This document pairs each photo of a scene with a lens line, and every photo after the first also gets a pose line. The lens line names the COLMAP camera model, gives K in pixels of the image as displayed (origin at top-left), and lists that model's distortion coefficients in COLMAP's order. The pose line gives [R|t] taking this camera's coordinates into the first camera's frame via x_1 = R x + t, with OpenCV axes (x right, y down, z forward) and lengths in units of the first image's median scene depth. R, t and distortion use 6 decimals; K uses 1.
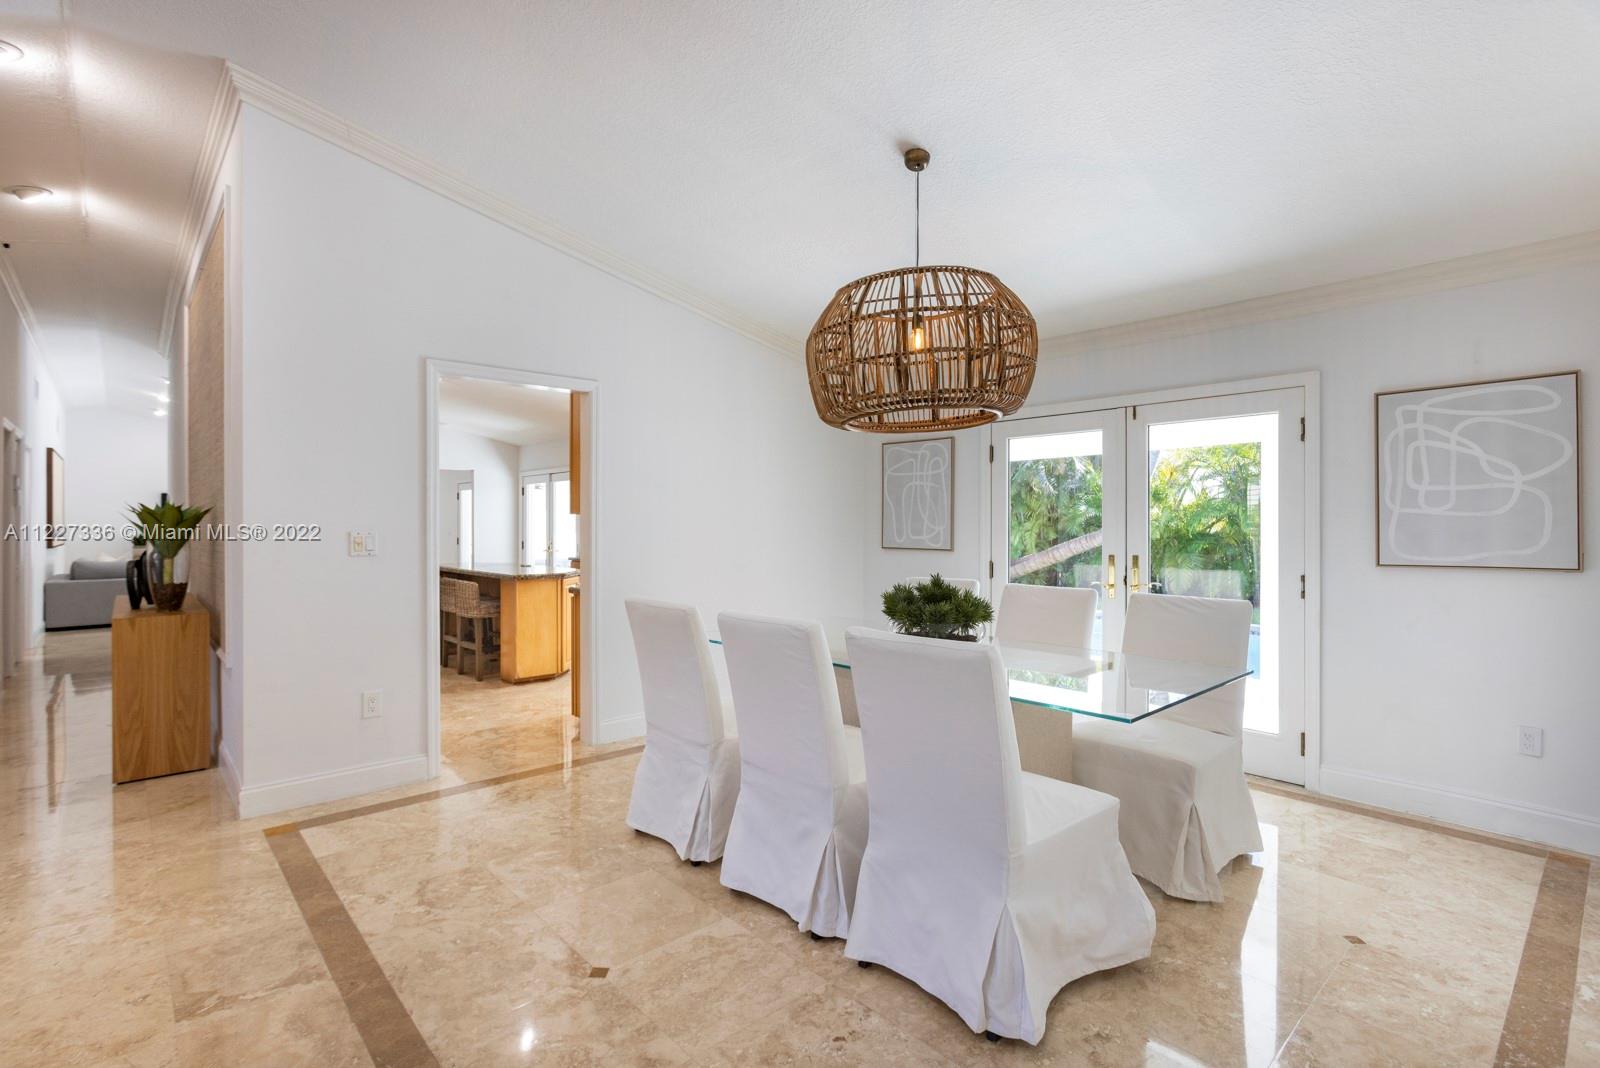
lens RADIAL K [[811.5, 0, 806.3], [0, 811.5, 525.6], [0, 0, 1]] dist [0.003274, 0.001055]
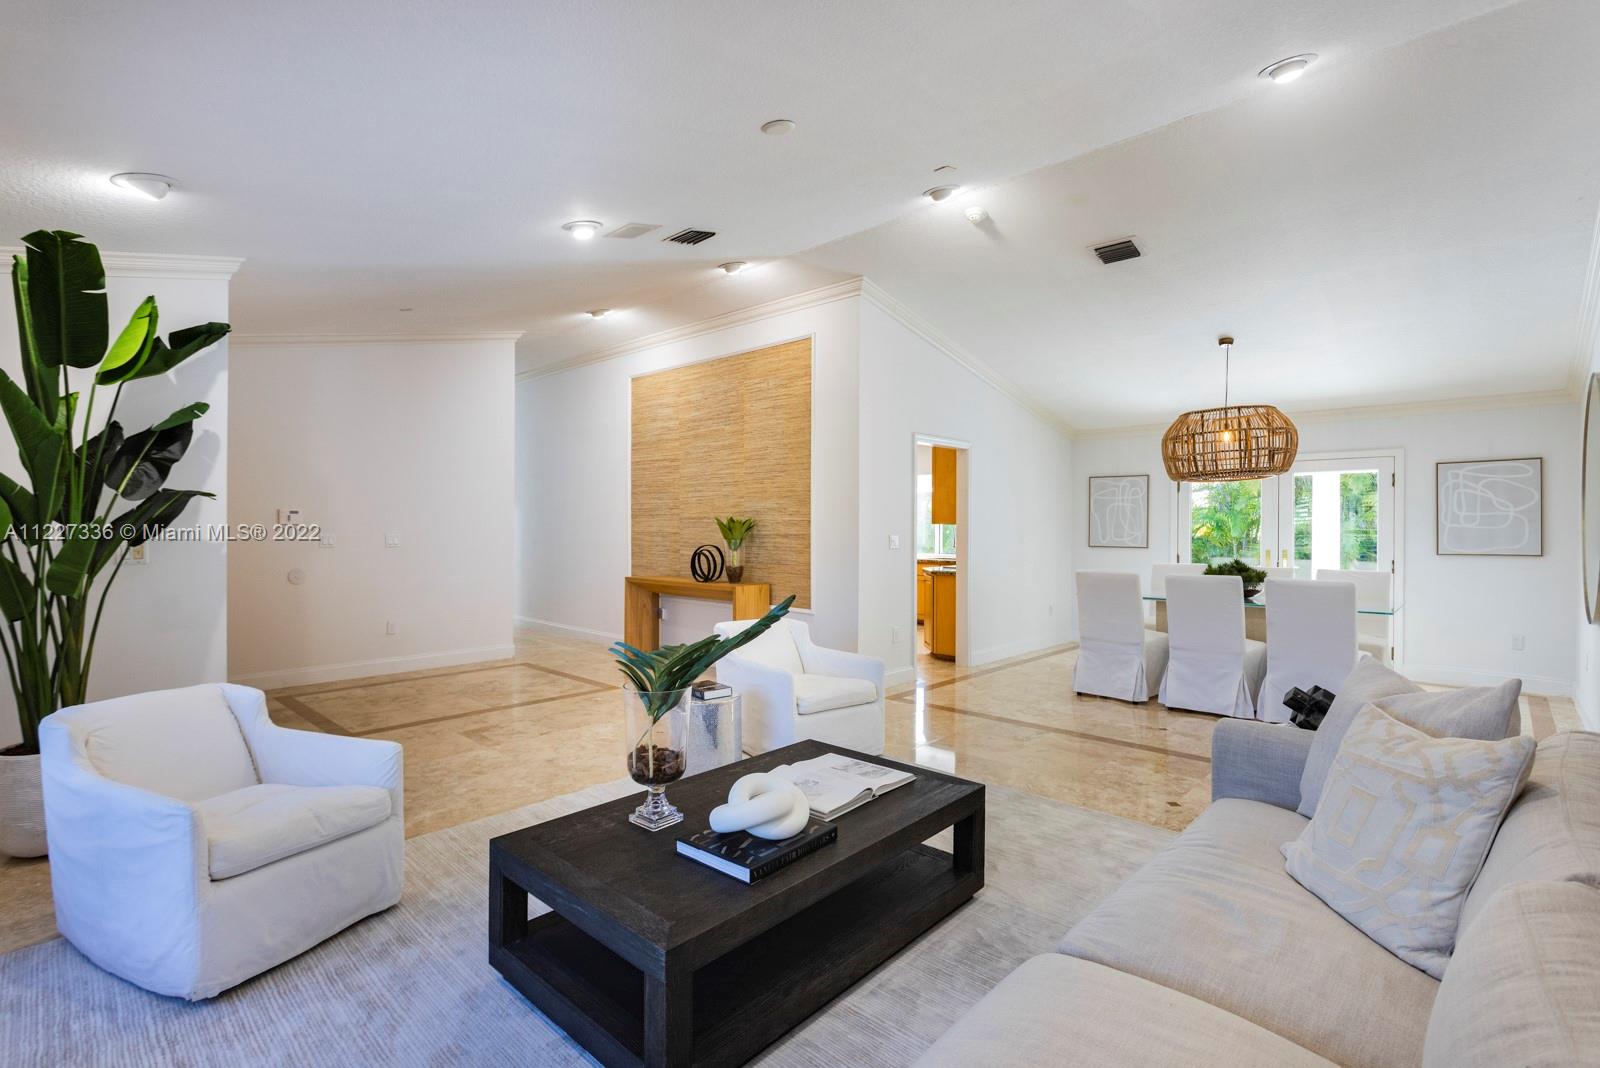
lens RADIAL K [[760.9, 0, 861.2], [0, 760.9, 535.2], [0, 0, 1]] dist [0.007922, 0.000064]
pose [[0.995251, 0.002593, 0.097303, -0.904120], [-0.003415, 0.999960, 0.008282, -0.006274], [-0.097277, -0.008575, 0.995220, -0.716855]]
